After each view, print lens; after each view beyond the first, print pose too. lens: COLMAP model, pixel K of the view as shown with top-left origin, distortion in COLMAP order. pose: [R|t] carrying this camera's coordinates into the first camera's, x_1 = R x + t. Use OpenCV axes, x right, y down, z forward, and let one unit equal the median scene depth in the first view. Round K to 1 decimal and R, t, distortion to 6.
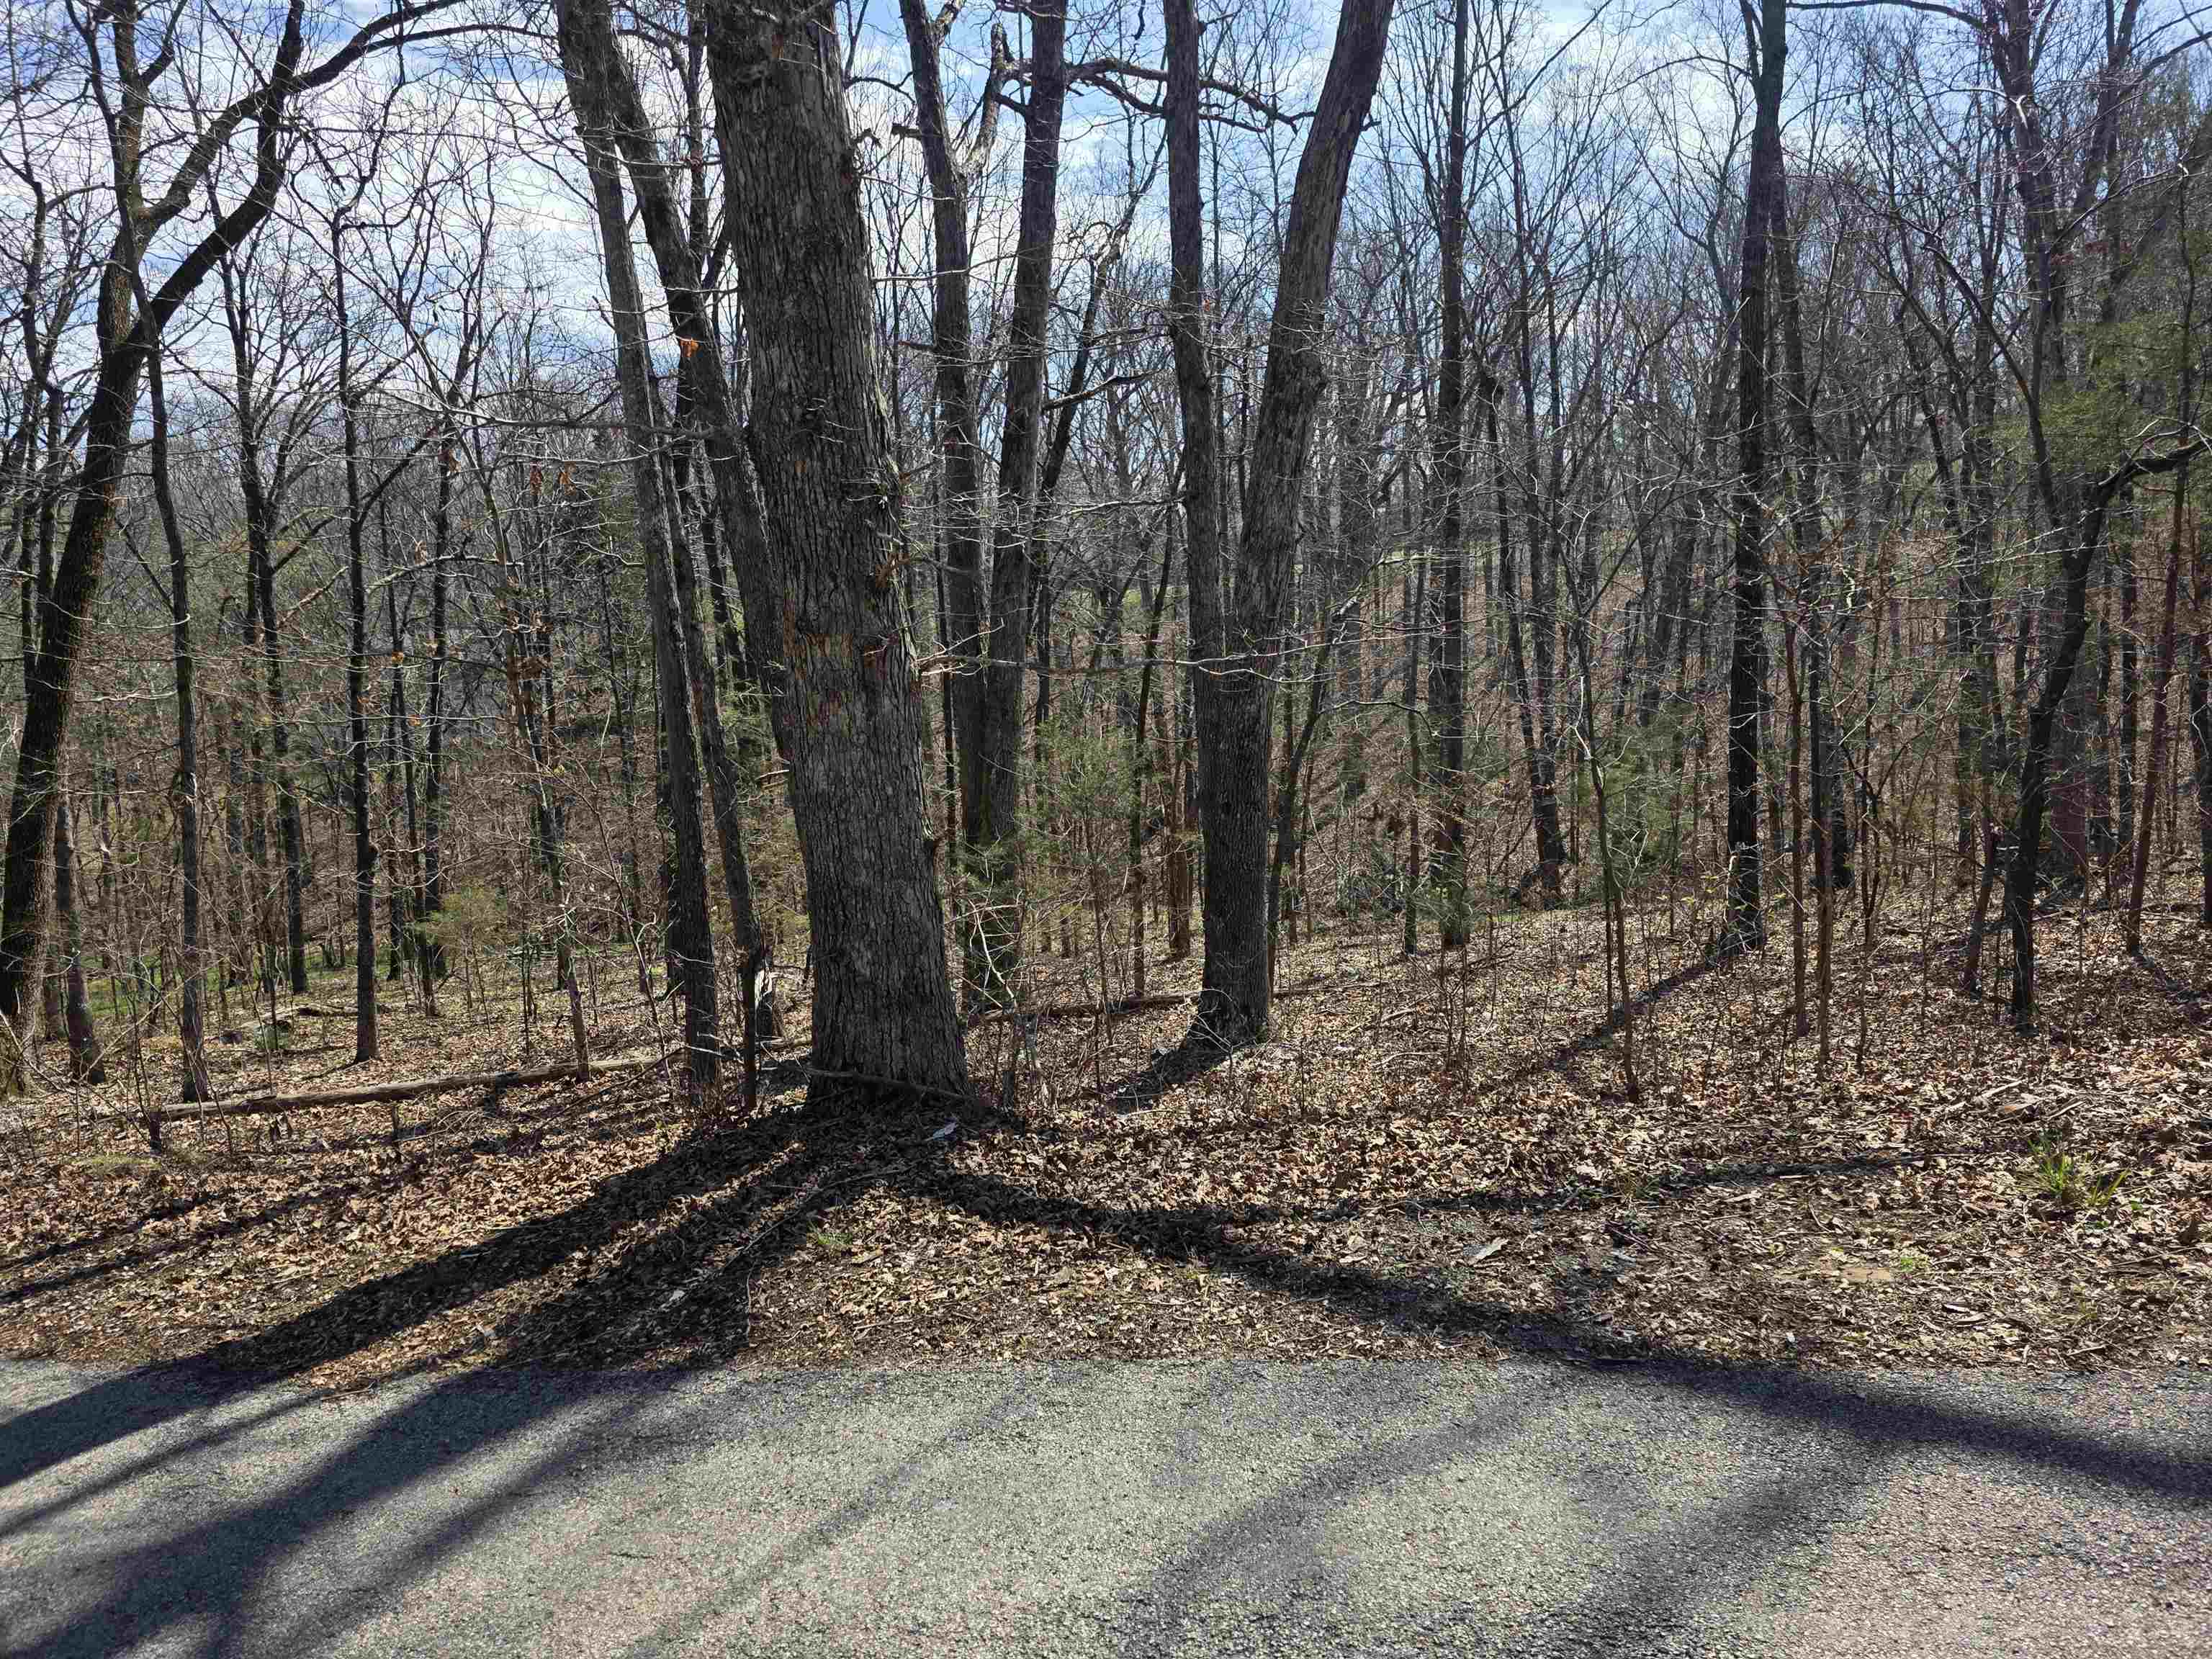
lens RADIAL K [[1480.4, 0, 1123.7], [0, 1480.4, 803.3], [0, 0, 1]] dist [0.058061, -0.046636]
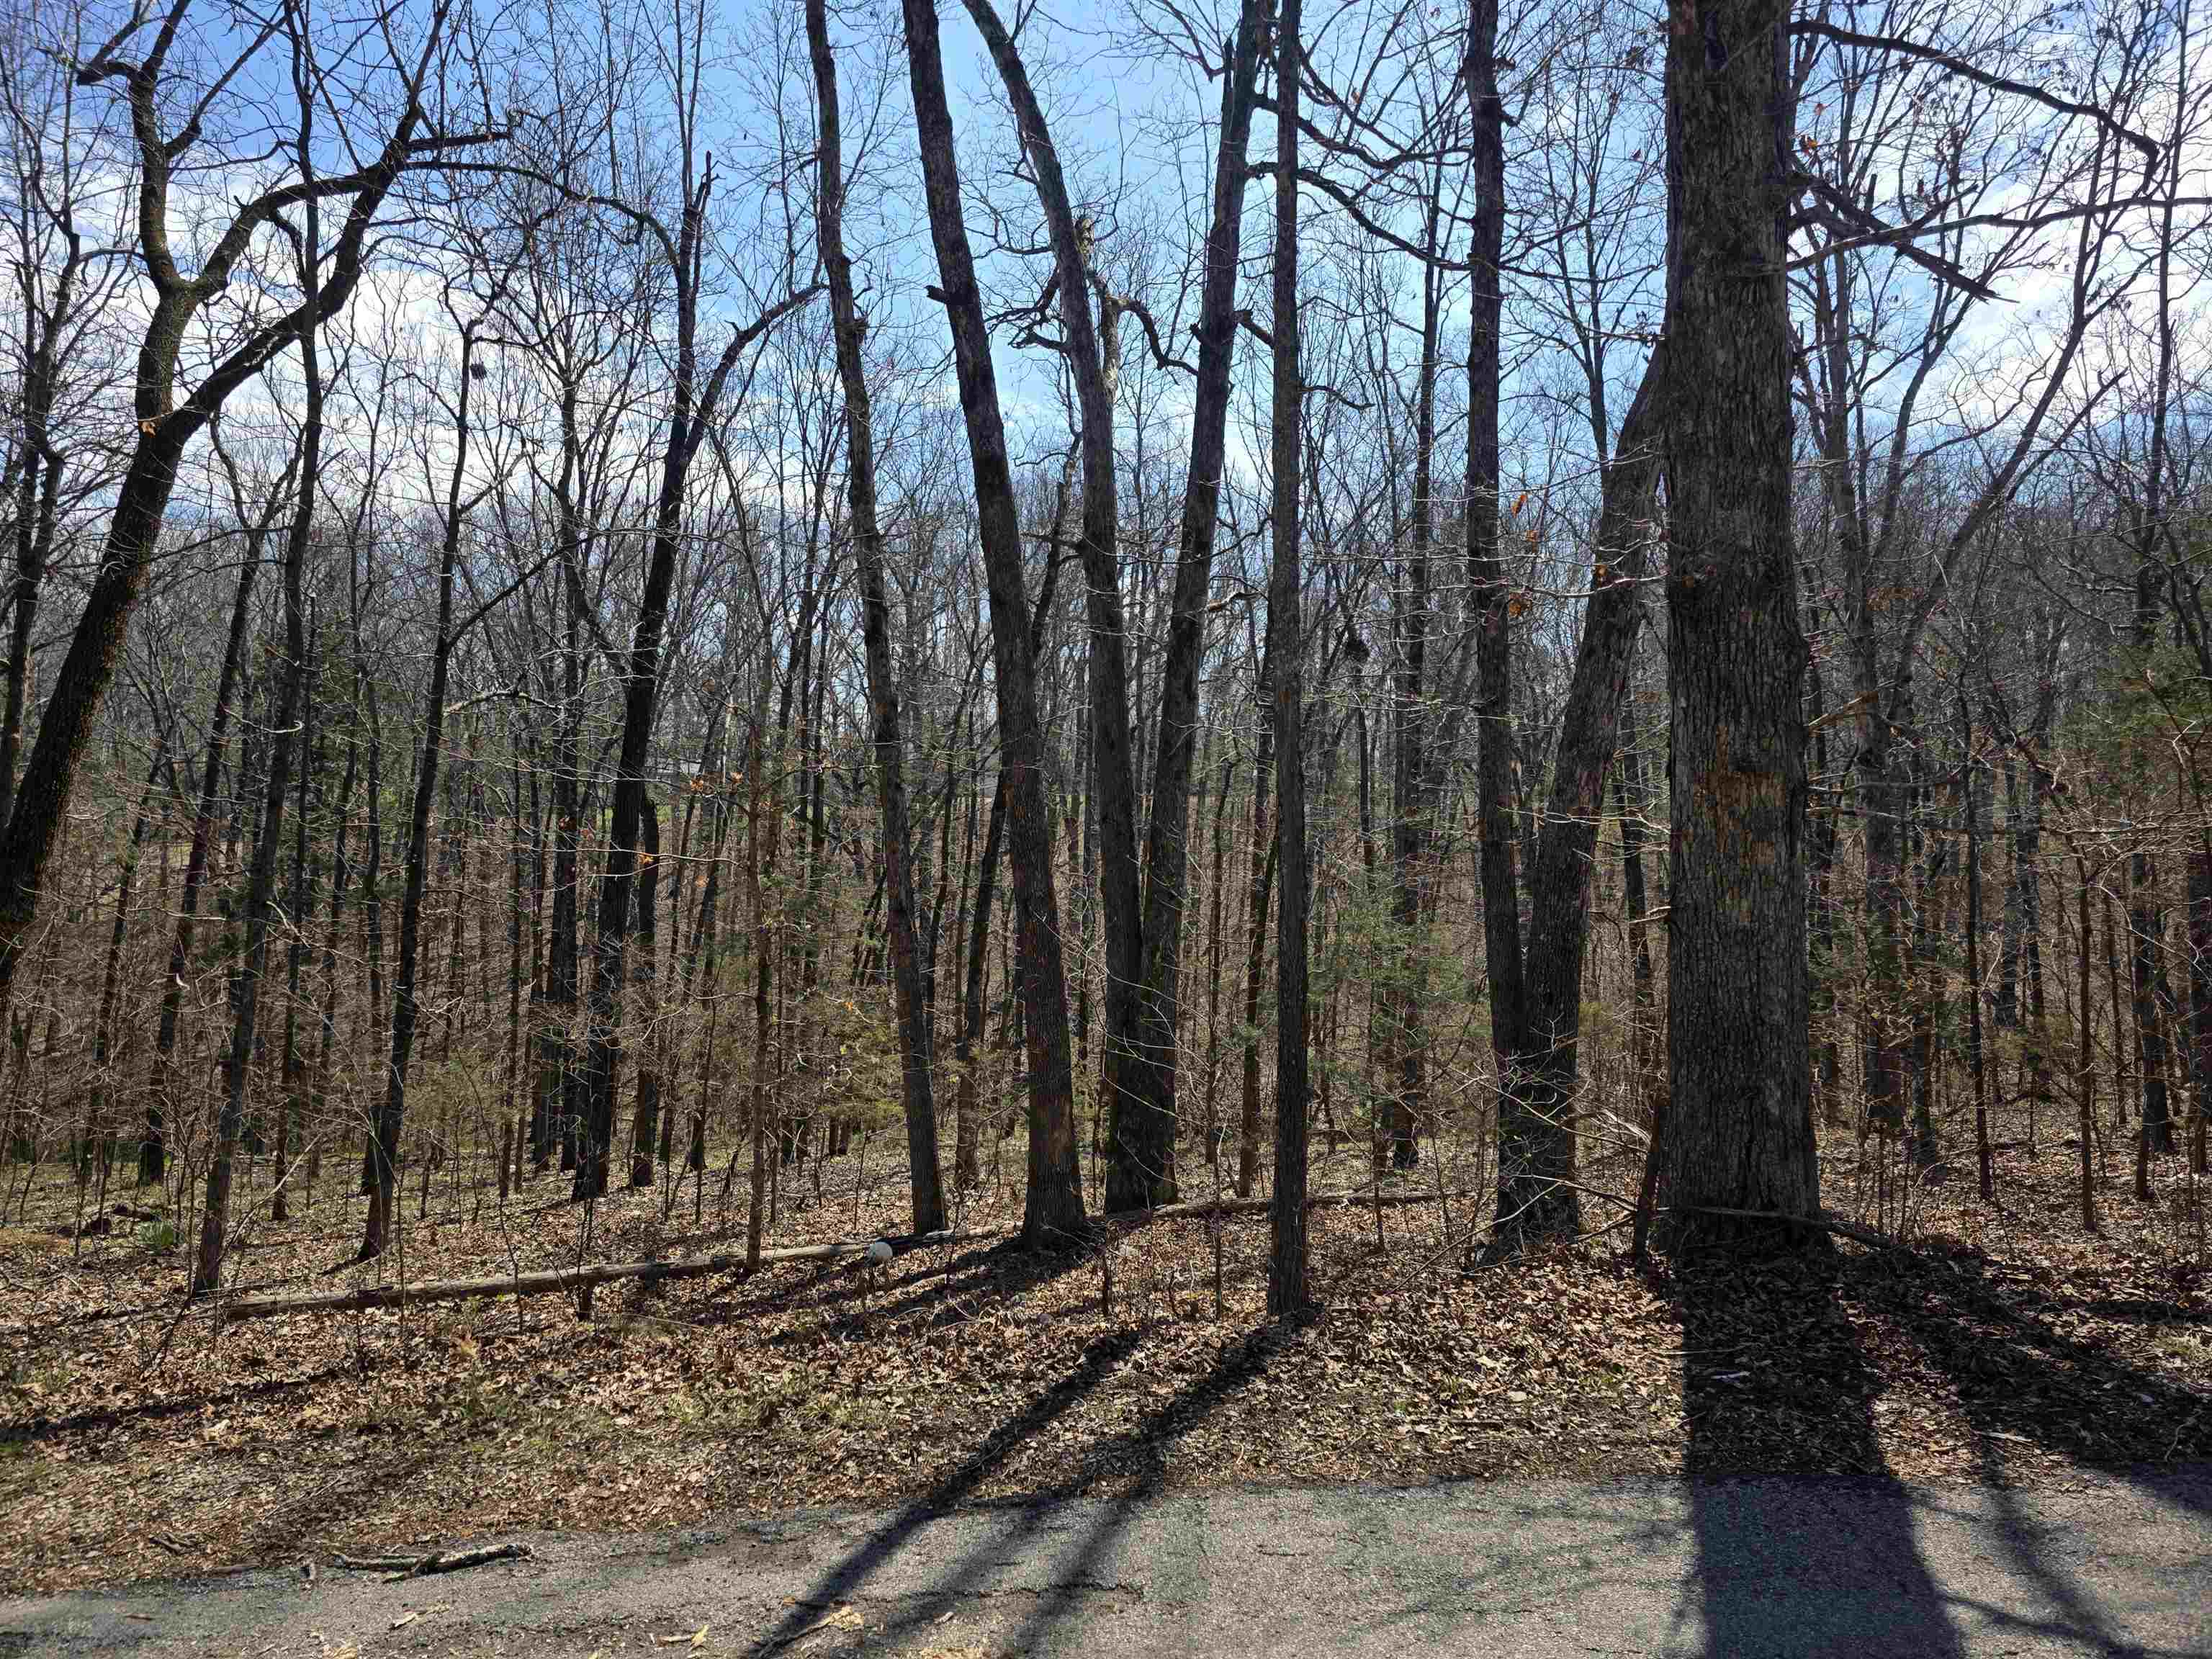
lens RADIAL K [[1487.4, 0, 1085.1], [0, 1487.4, 797.3], [0, 0, 1]] dist [0.075996, -0.067512]
pose [[0.967927, 0.091721, 0.233891, -0.378557], [-0.052713, 0.984395, -0.167890, 0.043527], [-0.245640, 0.150176, 0.957658, 0.047734]]
